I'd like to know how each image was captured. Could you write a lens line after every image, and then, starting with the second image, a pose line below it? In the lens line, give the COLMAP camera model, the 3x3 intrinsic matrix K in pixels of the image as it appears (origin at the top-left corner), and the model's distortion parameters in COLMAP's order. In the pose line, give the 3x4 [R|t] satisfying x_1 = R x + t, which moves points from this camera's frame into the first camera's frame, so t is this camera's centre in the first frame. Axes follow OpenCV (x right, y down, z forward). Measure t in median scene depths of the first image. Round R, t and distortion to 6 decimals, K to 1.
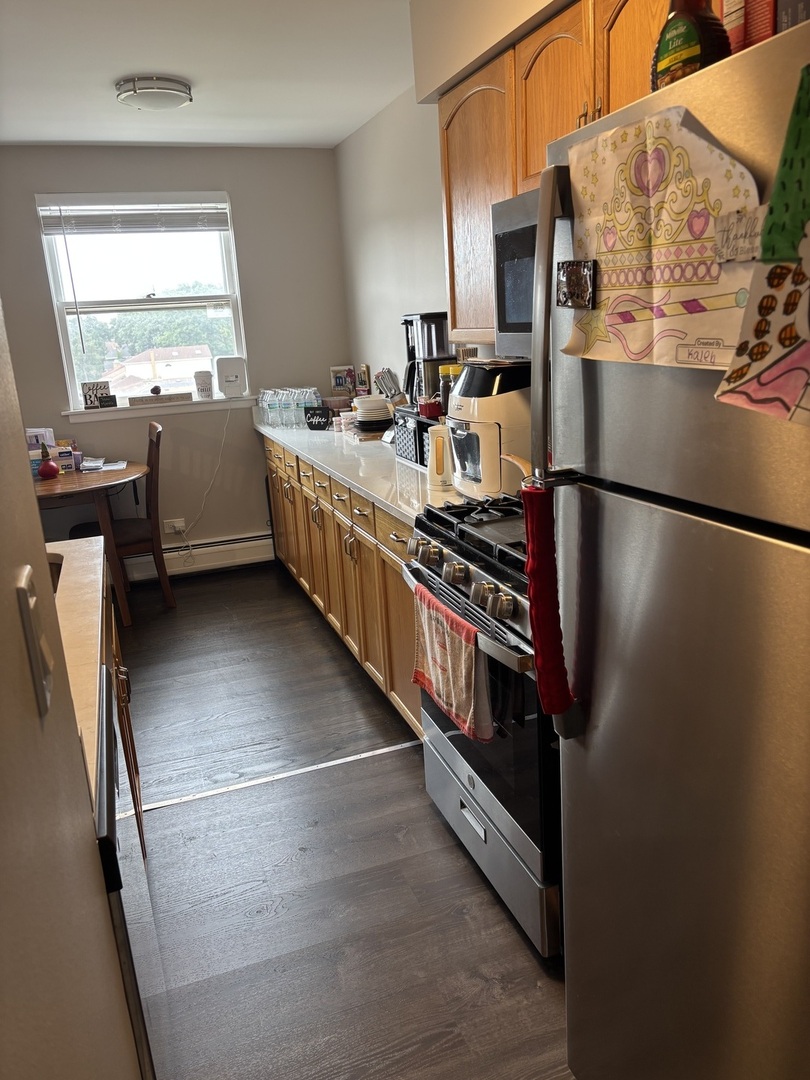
lens RADIAL K [[816.4, 0, 410.7], [0, 816.4, 524.2], [0, 0, 1]] dist [0.048169, -0.049988]
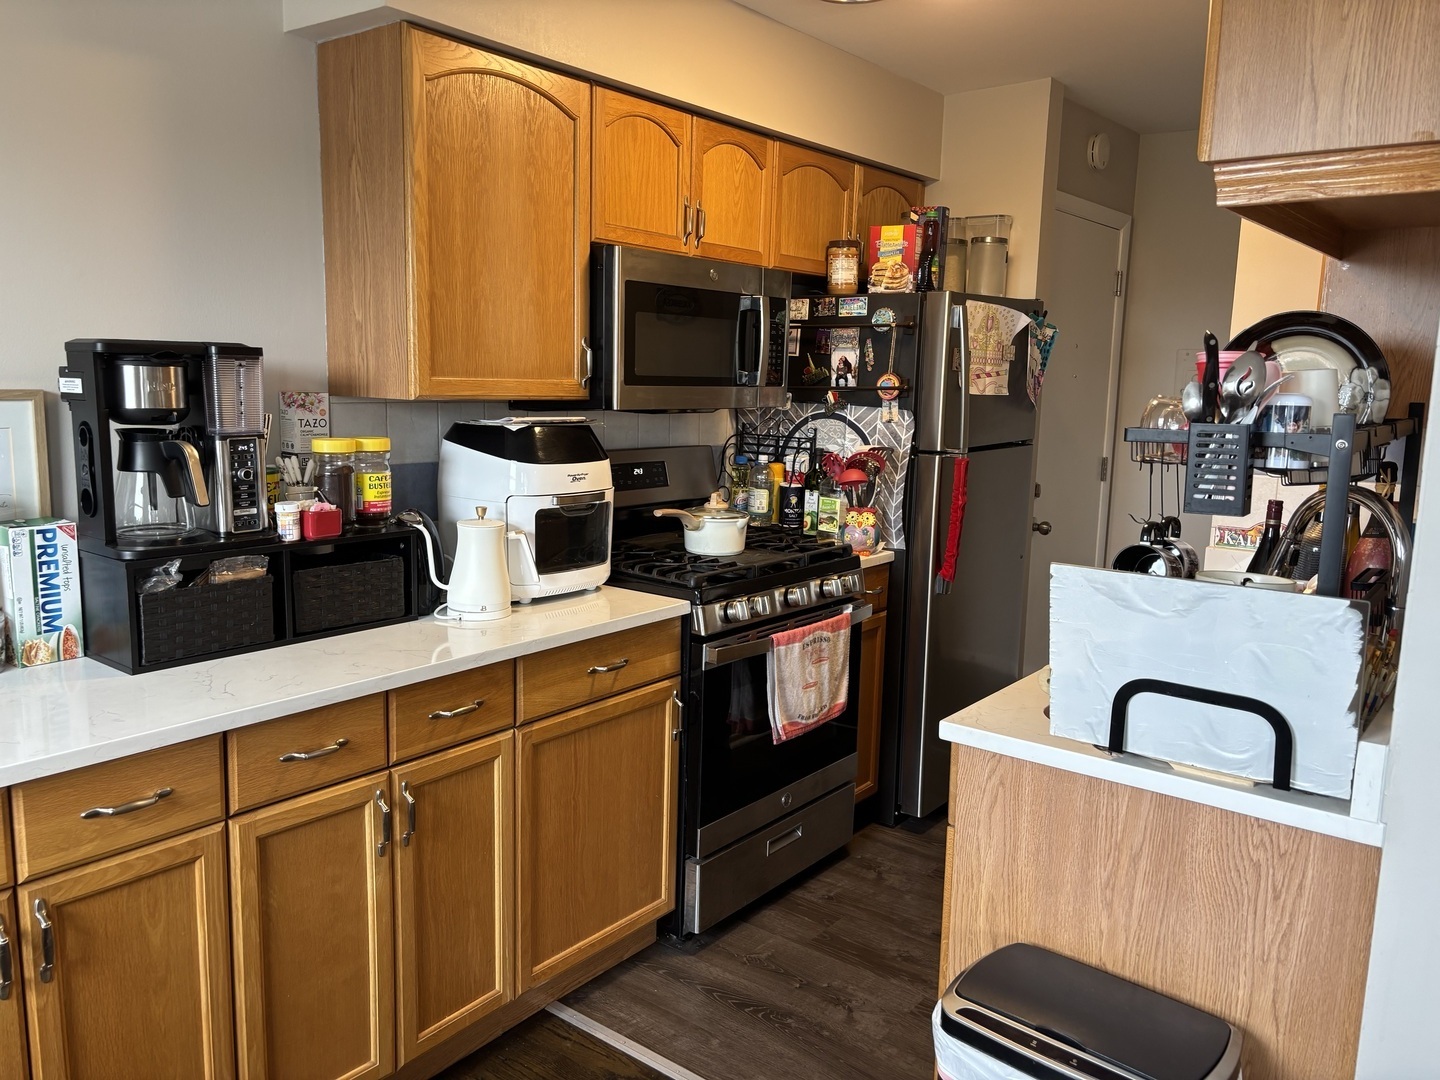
lens RADIAL K [[1088.6, 0, 722.9], [0, 1088.6, 543.9], [0, 0, 1]] dist [0.048169, -0.049988]
pose [[-0.533278, -0.087472, 0.841406, -0.472540], [0.212977, 0.948718, 0.233612, -0.157265], [-0.818691, 0.303780, -0.487301, 0.753799]]
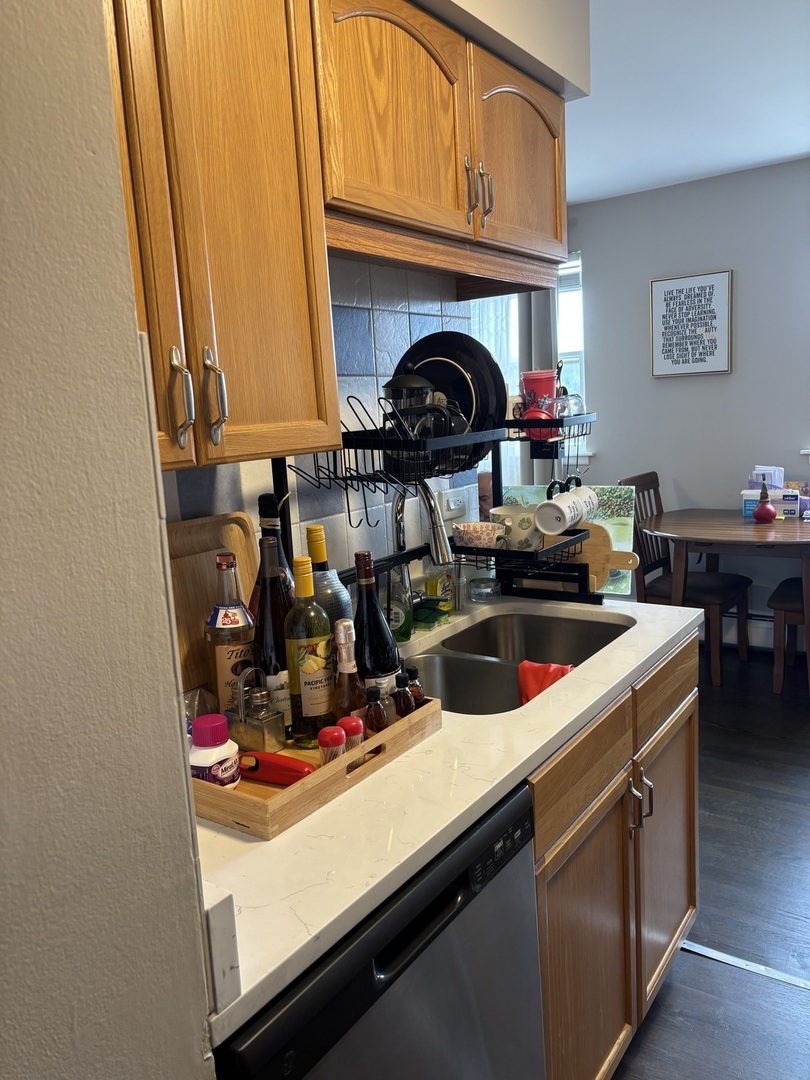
lens RADIAL K [[816.4, 0, 403.5], [0, 816.4, 530.4], [0, 0, 1]] dist [0.048169, -0.049988]
pose [[0.580568, 0.153131, -0.799682, 0.049644], [-0.174493, 0.982736, 0.061502, -0.030350], [0.795294, 0.103833, 0.597265, 0.132507]]
